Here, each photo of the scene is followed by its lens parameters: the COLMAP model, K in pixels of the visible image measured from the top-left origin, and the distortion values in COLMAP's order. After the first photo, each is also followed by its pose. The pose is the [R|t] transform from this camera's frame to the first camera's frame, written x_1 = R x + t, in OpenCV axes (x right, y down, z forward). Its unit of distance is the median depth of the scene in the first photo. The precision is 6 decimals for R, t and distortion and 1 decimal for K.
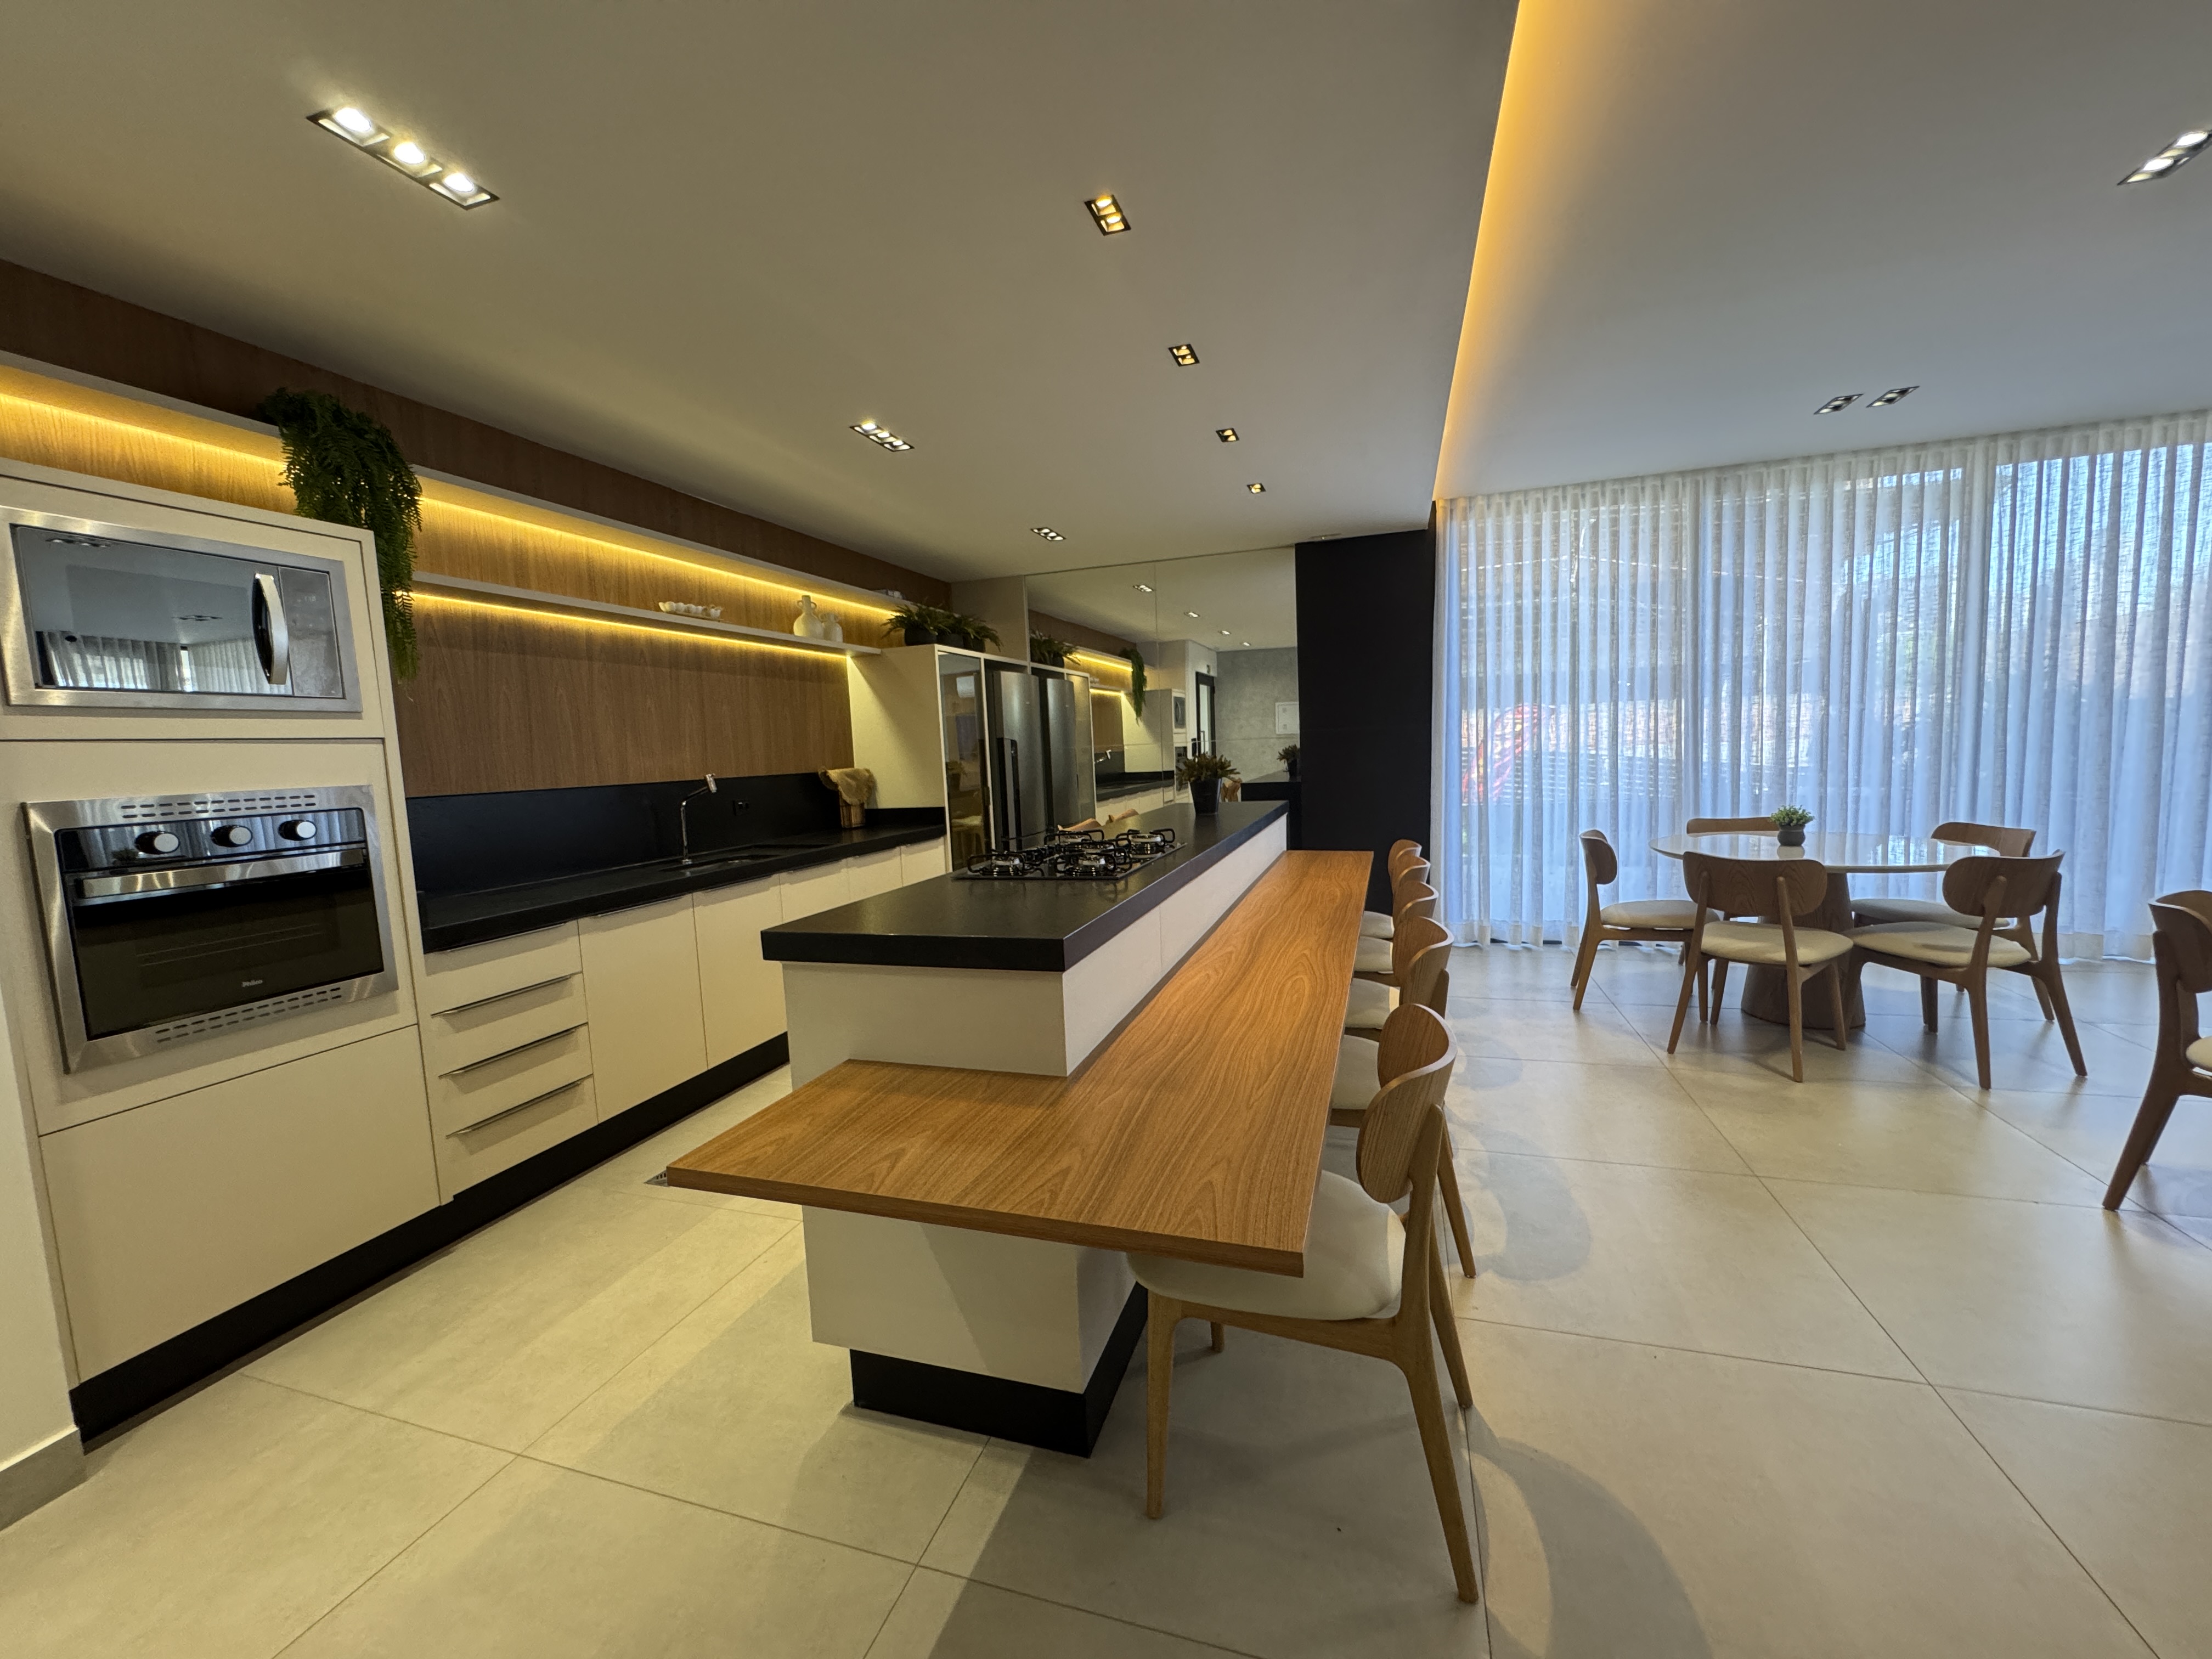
lens RADIAL K [[886.3, 0, 1104.9], [0, 886.3, 833.1], [0, 0, 1]] dist [-0.001675, -0.000173]
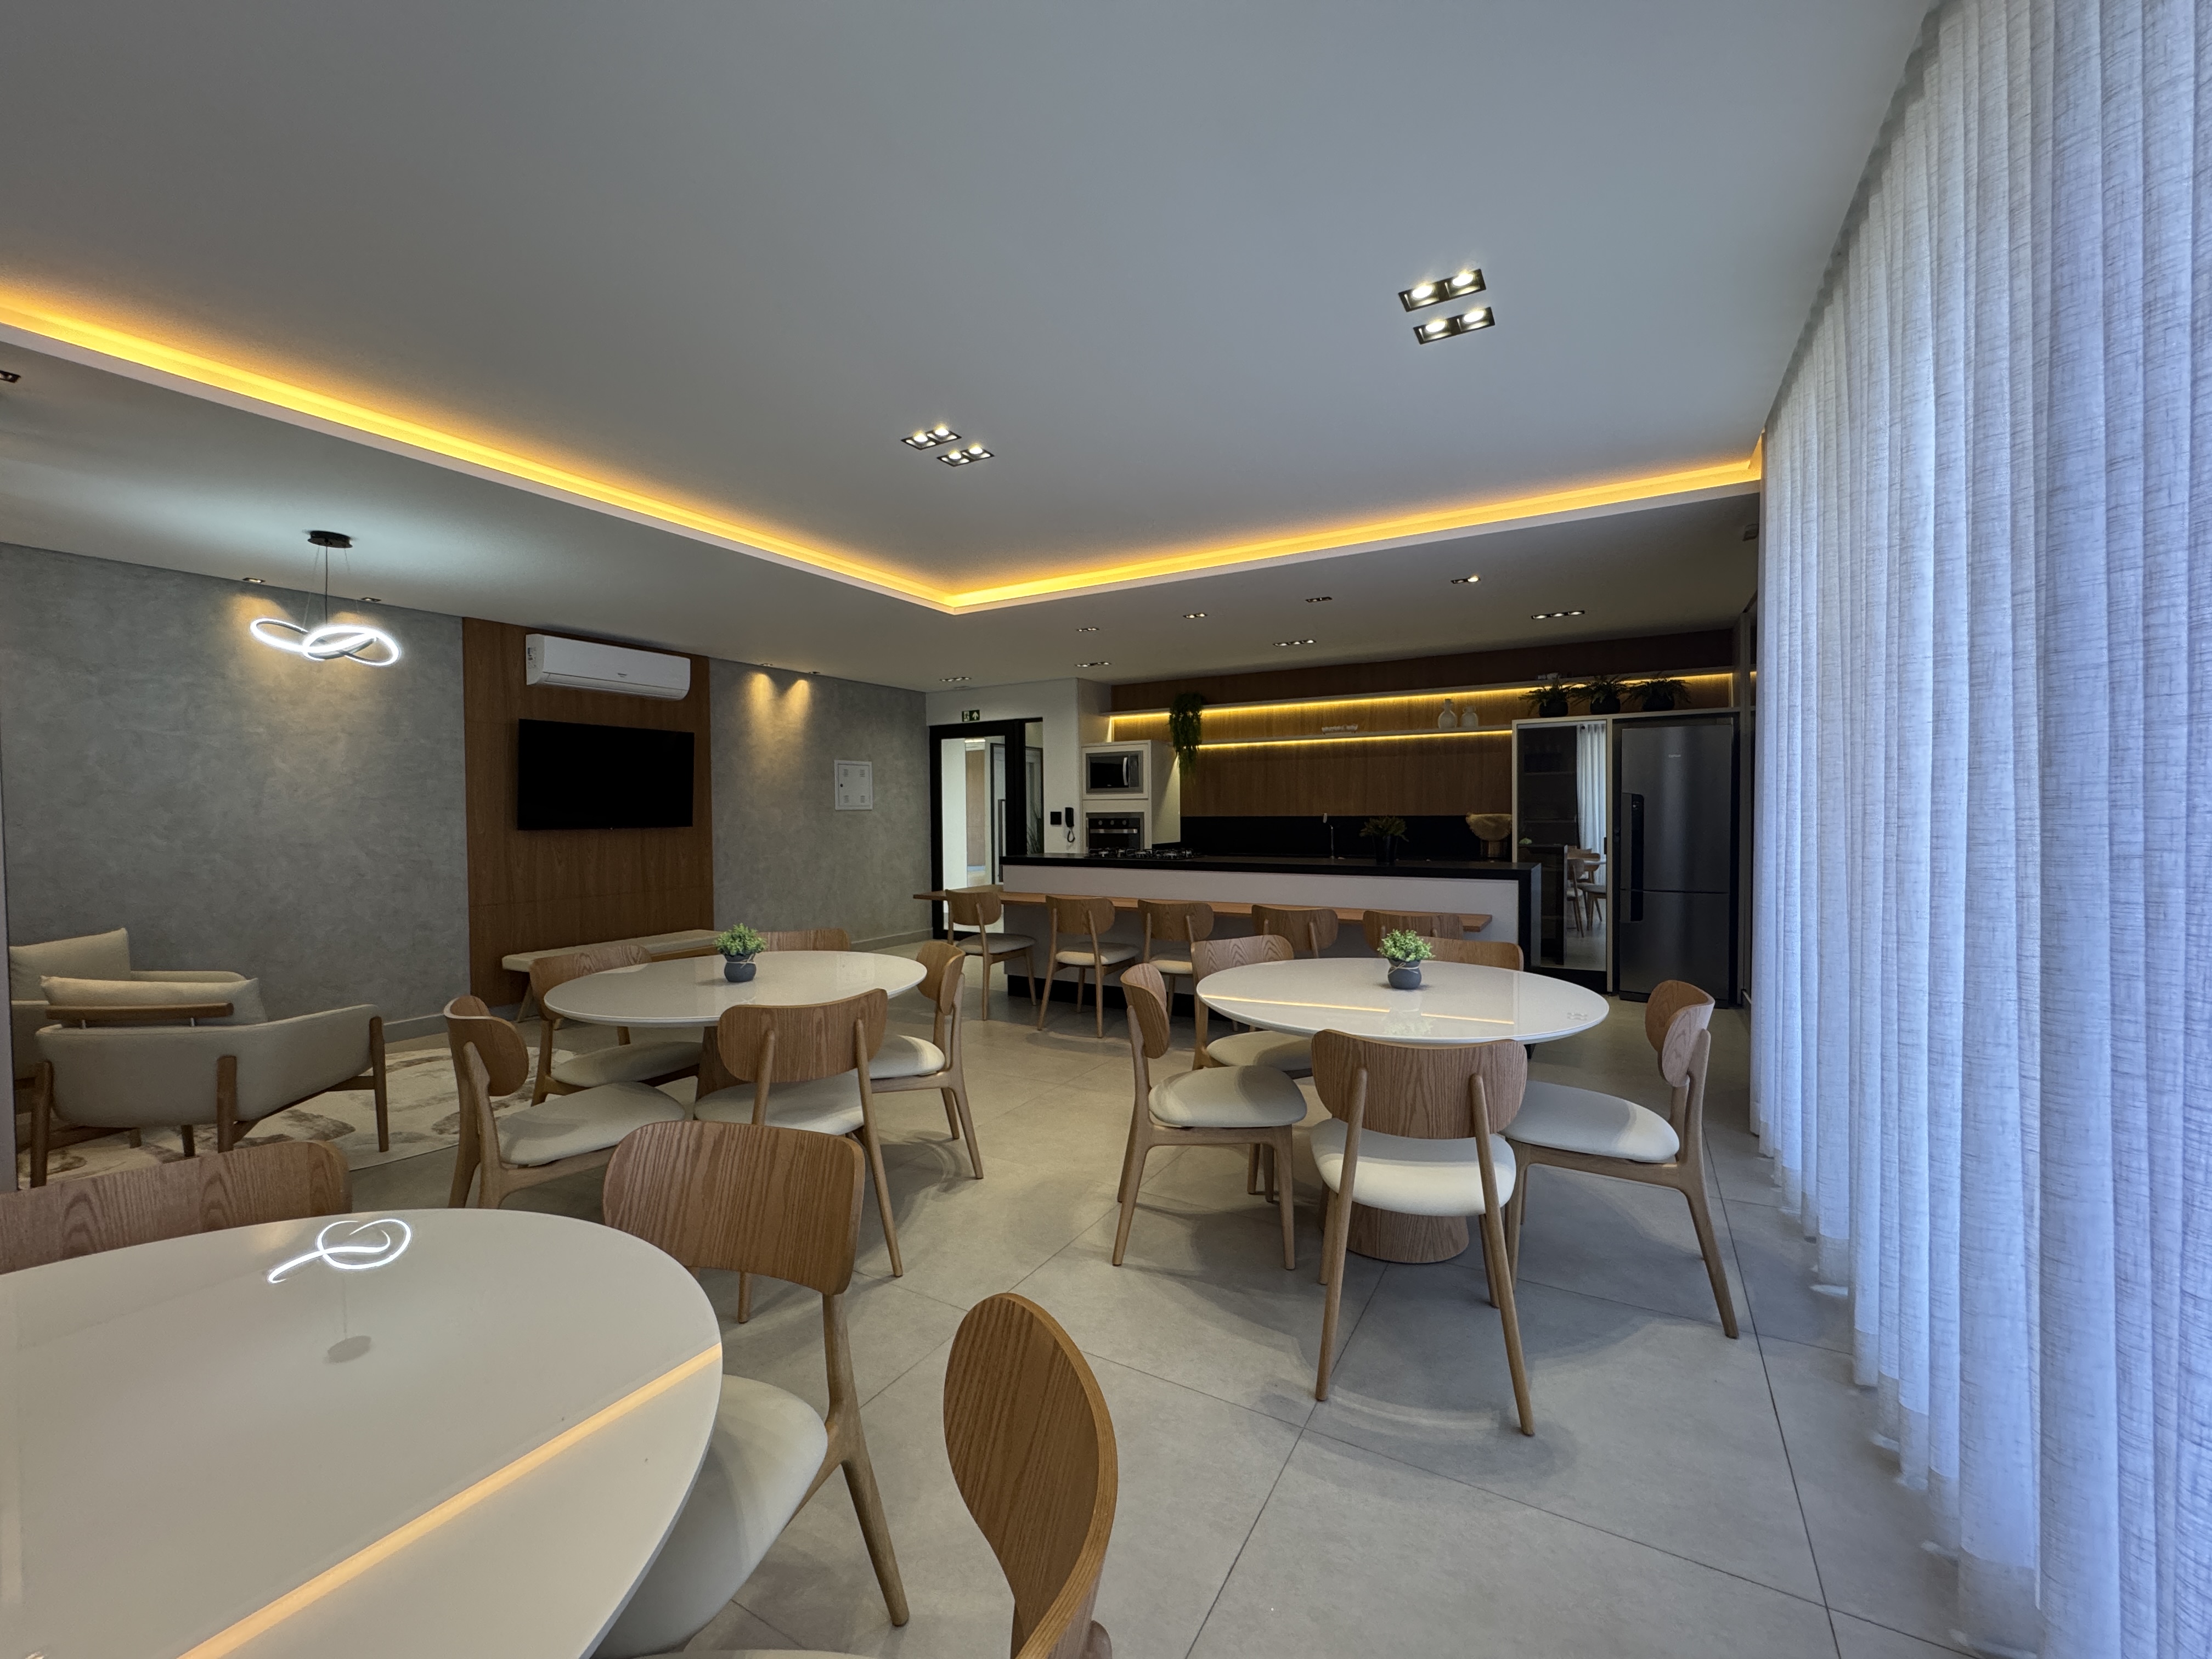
lens RADIAL K [[886.3, 0, 1104.9], [0, 886.3, 833.1], [0, 0, 1]] dist [-0.001675, -0.000173]
pose [[-0.210301, 0.063578, -0.975567, 1.565722], [-0.077802, 0.993630, 0.081527, -0.146751], [0.974536, 0.093047, -0.204014, 0.954850]]
